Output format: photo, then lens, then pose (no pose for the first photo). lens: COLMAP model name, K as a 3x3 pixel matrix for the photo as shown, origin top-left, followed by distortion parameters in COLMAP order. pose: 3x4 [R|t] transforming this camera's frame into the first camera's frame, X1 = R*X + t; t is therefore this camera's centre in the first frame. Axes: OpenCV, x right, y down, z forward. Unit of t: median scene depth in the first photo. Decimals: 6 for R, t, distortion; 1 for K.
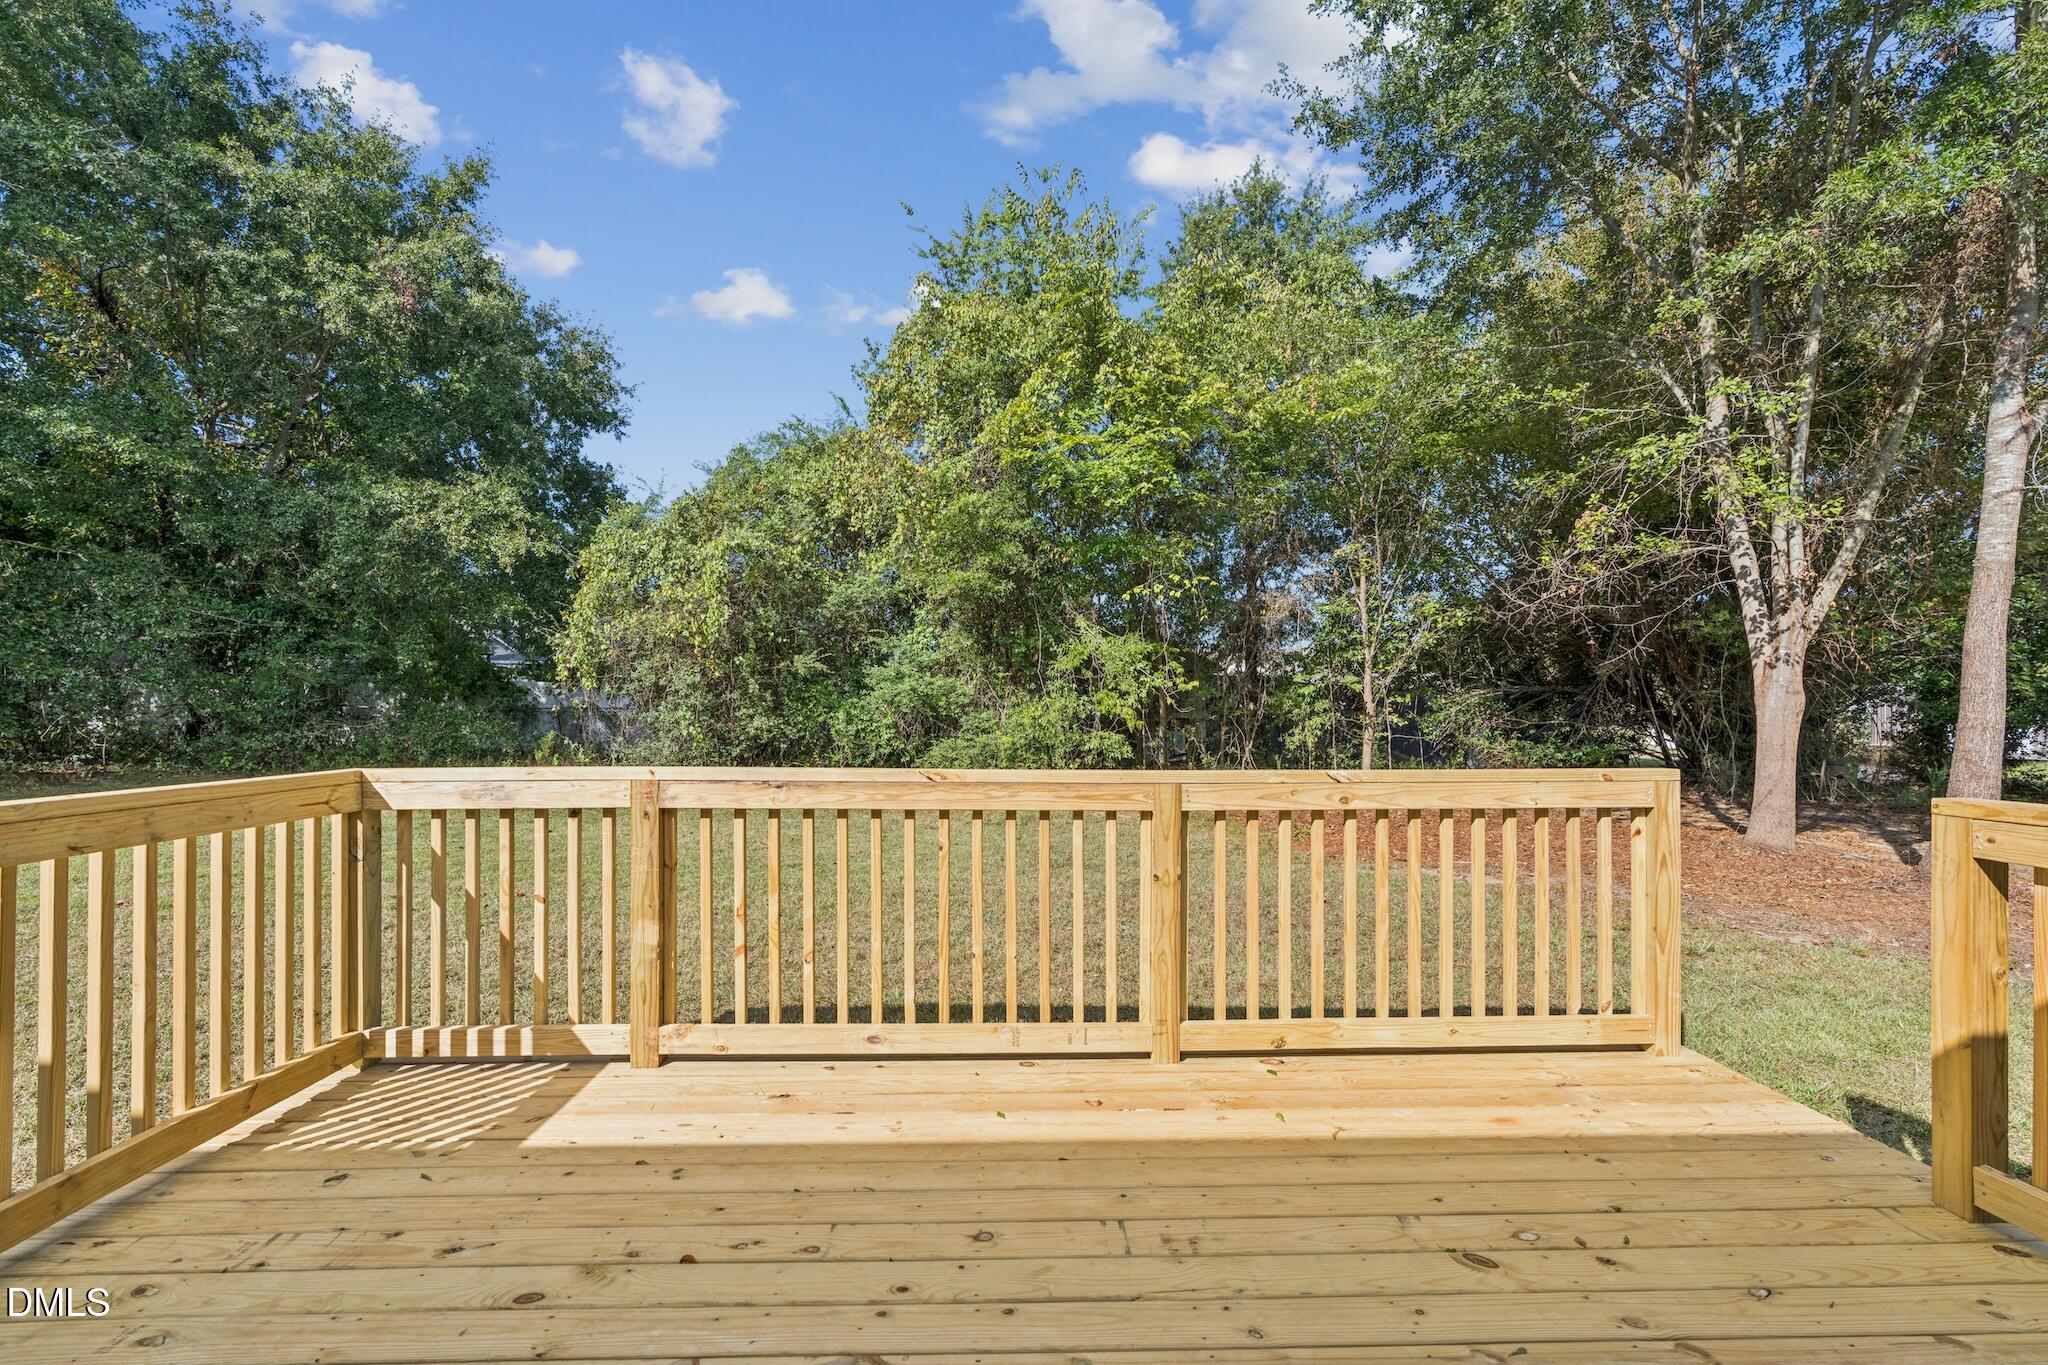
lens RADIAL K [[923.6, 0, 1021.4], [0, 923.6, 702.1], [0, 0, 1]] dist [-0.006719, 0.003386]
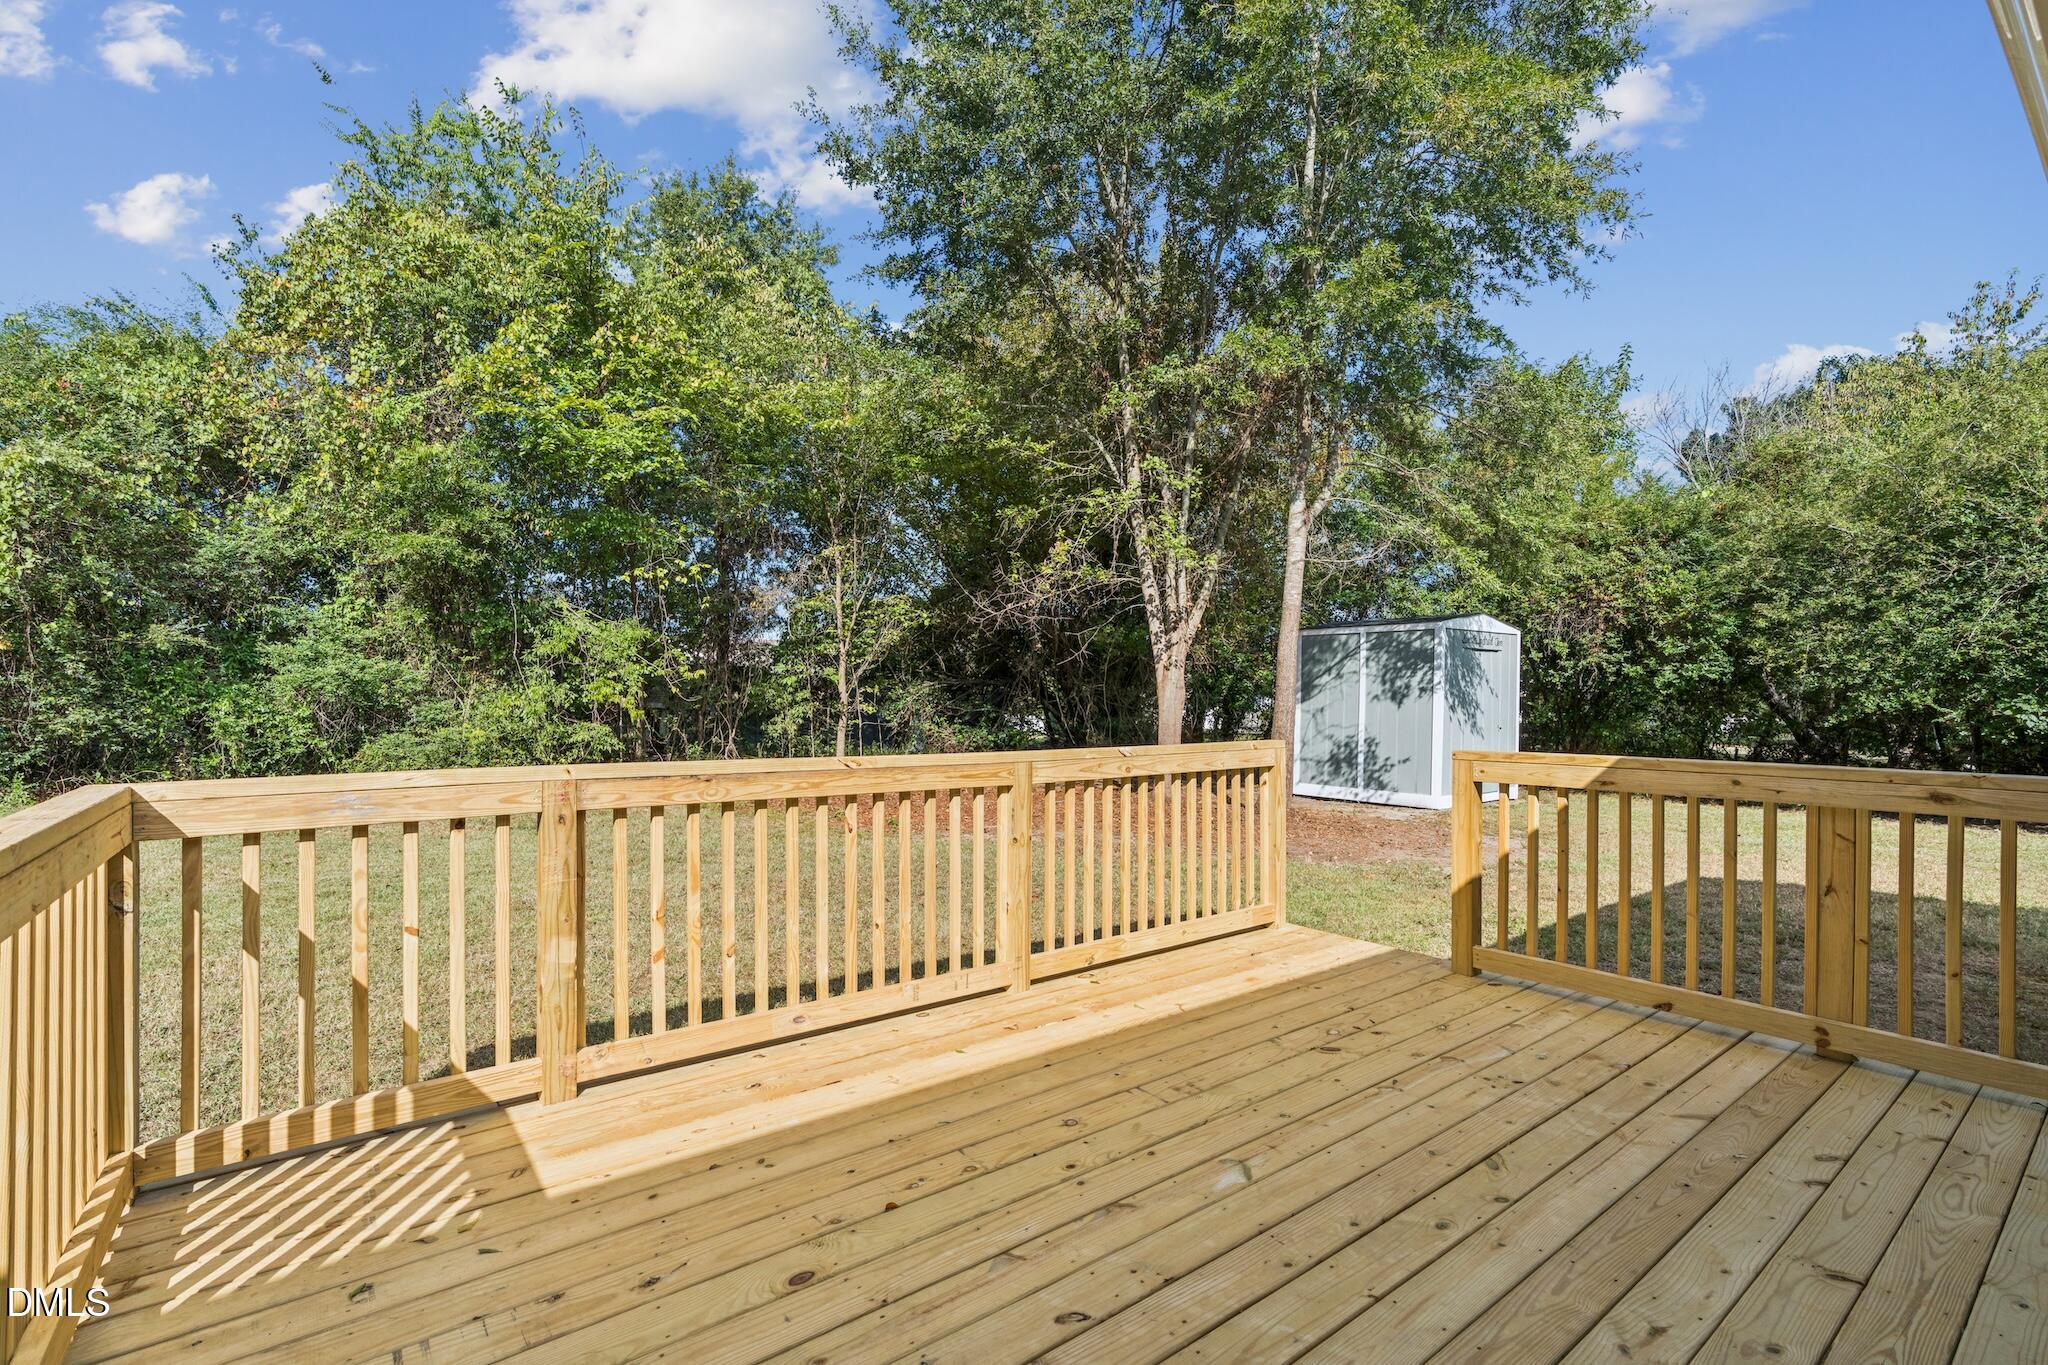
lens RADIAL K [[923.6, 0, 1016.2], [0, 923.6, 685.0], [0, 0, 1]] dist [-0.006719, 0.003386]
pose [[0.812308, 0.009702, 0.583148, -0.134468], [-0.005832, 0.999947, -0.008512, -0.000667], [-0.583199, 0.003513, 0.812321, 0.003595]]
